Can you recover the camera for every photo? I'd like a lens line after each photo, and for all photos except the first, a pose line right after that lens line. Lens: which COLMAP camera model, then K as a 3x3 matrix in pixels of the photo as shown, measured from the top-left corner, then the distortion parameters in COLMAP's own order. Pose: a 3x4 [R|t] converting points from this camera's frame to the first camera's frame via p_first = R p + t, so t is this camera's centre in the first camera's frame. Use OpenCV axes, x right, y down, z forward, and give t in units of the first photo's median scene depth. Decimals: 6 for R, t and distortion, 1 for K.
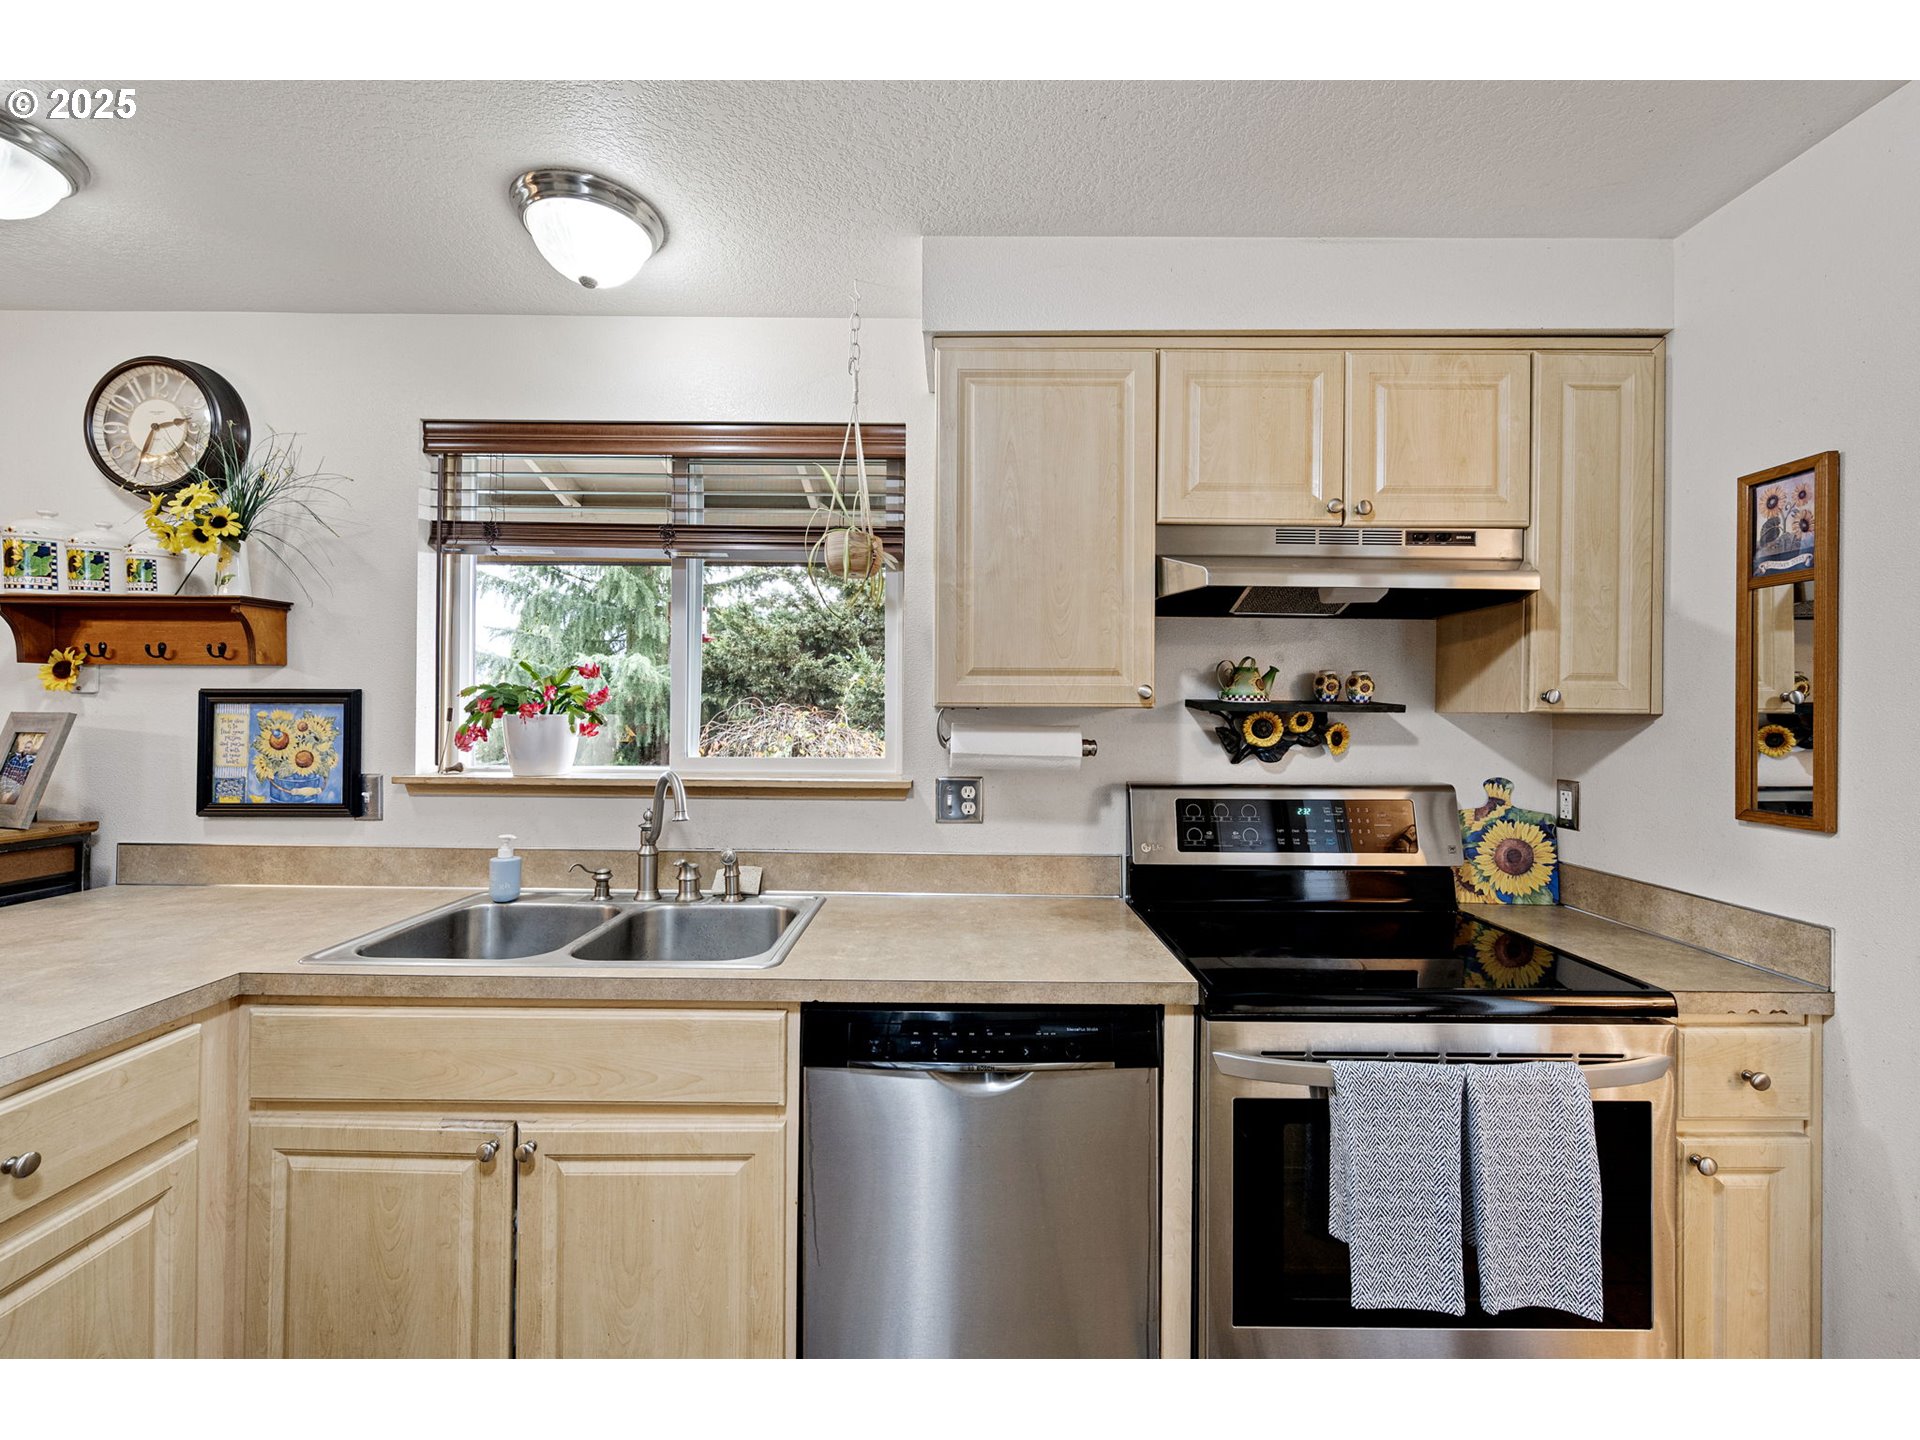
lens RADIAL K [[799.5, 0, 963.3], [0, 799.5, 712.4], [0, 0, 1]] dist [-0.001613, -0.000224]
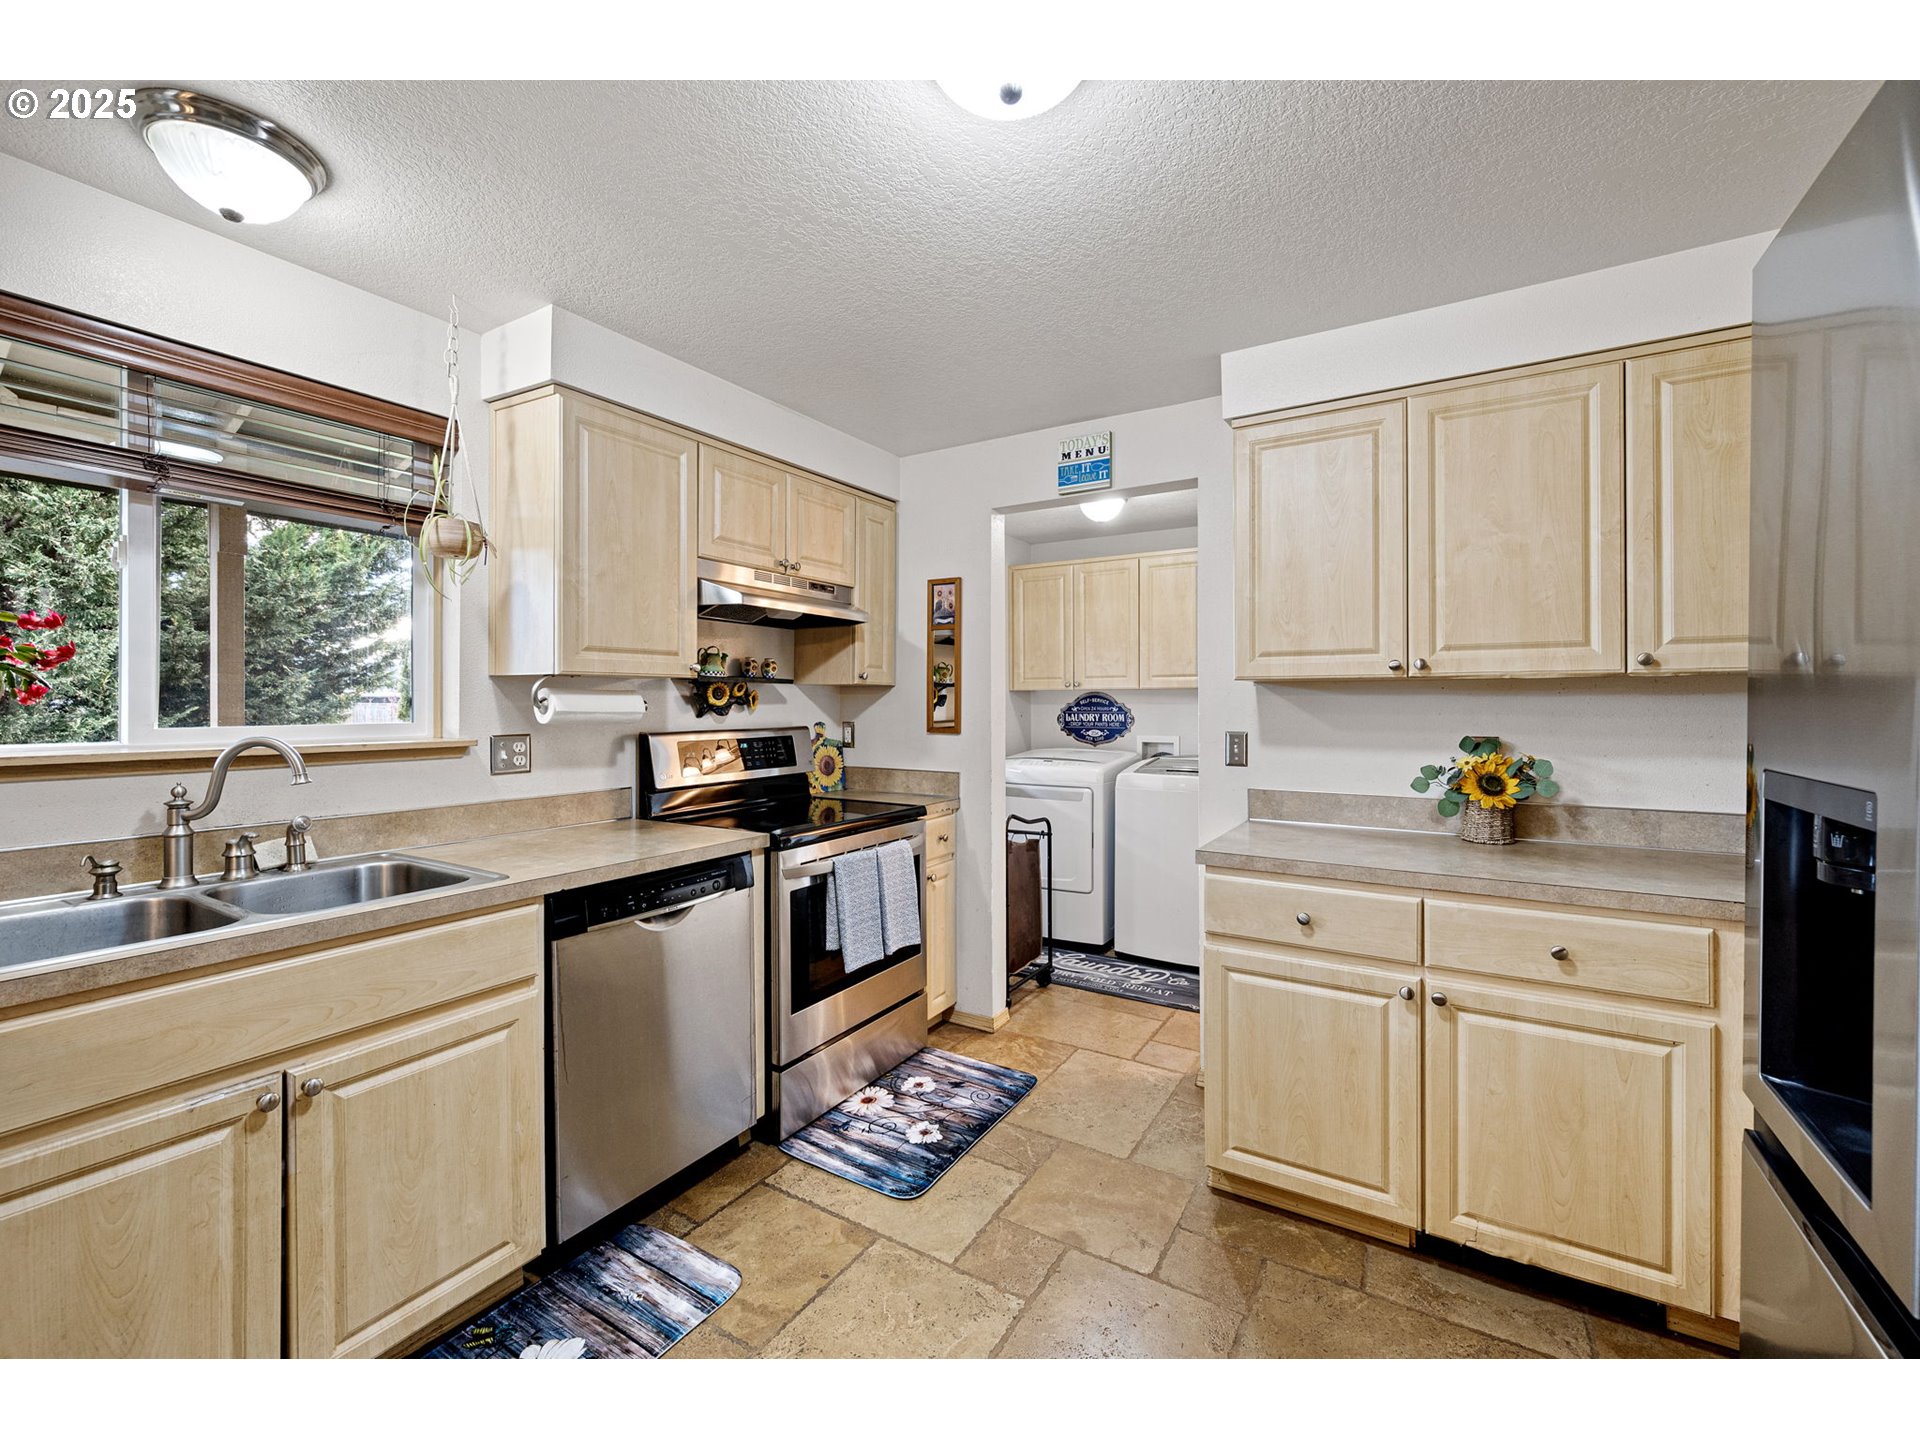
lens RADIAL K [[799.5, 0, 963.3], [0, 799.5, 712.4], [0, 0, 1]] dist [-0.001613, -0.000224]
pose [[0.516827, -0.018690, 0.855886, -0.802828], [0.000892, 0.999773, 0.021293, 0.027408], [-0.856090, -0.010241, 0.516726, -0.221480]]
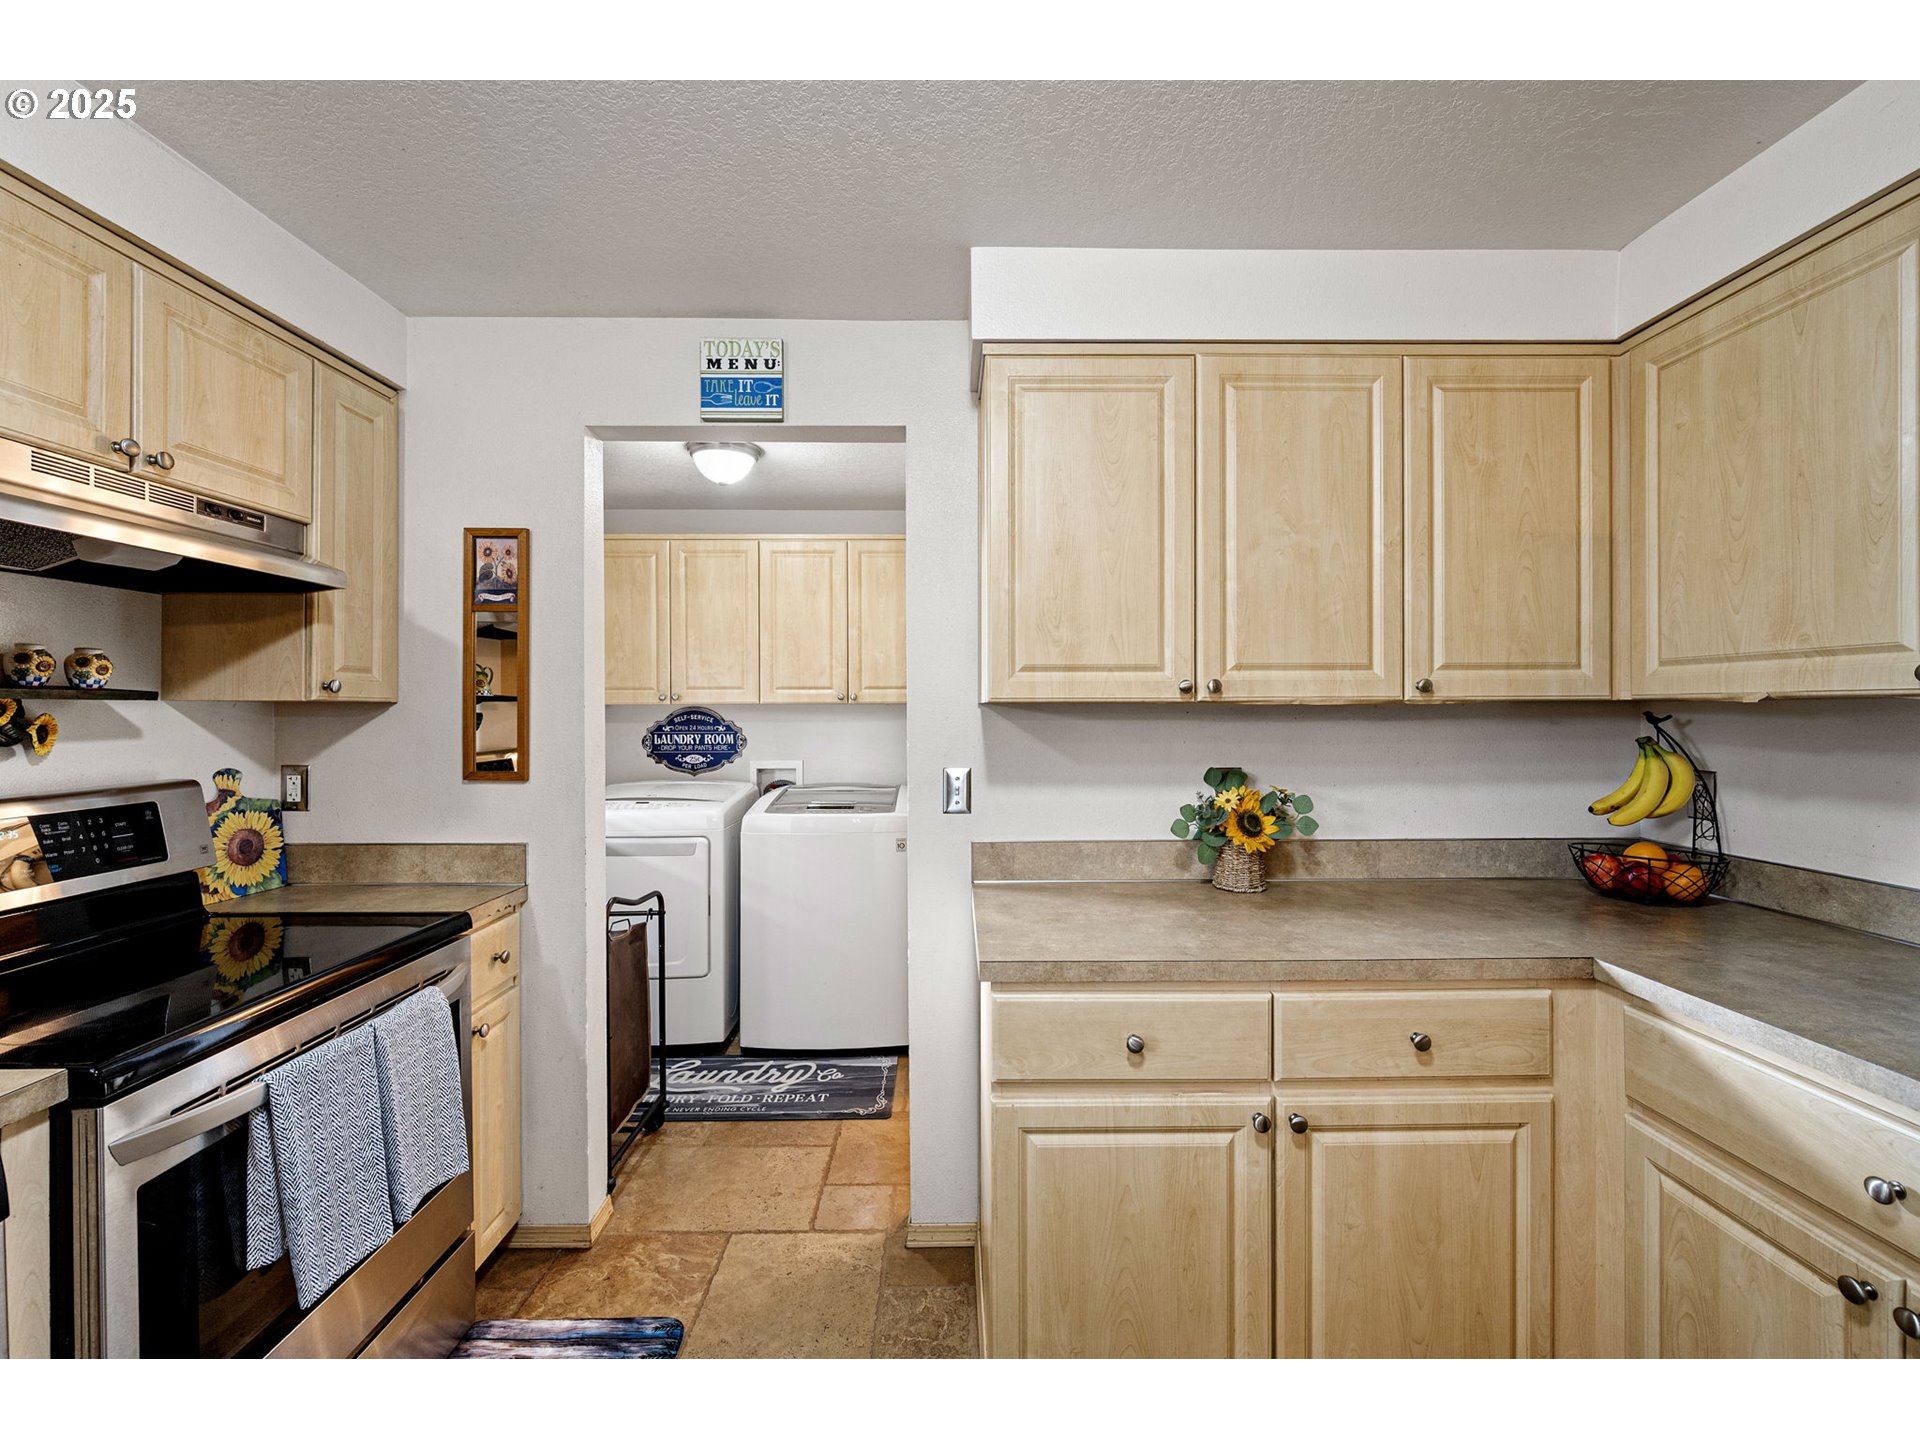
lens RADIAL K [[808.2, 0, 962.5], [0, 808.2, 712.8], [0, 0, 1]] dist [-0.001702, -0.000180]
pose [[-0.017072, -0.013490, 0.999763, -0.368719], [-0.002577, 0.999906, 0.013448, -0.000359], [-0.999851, -0.002347, -0.017105, 0.157460]]
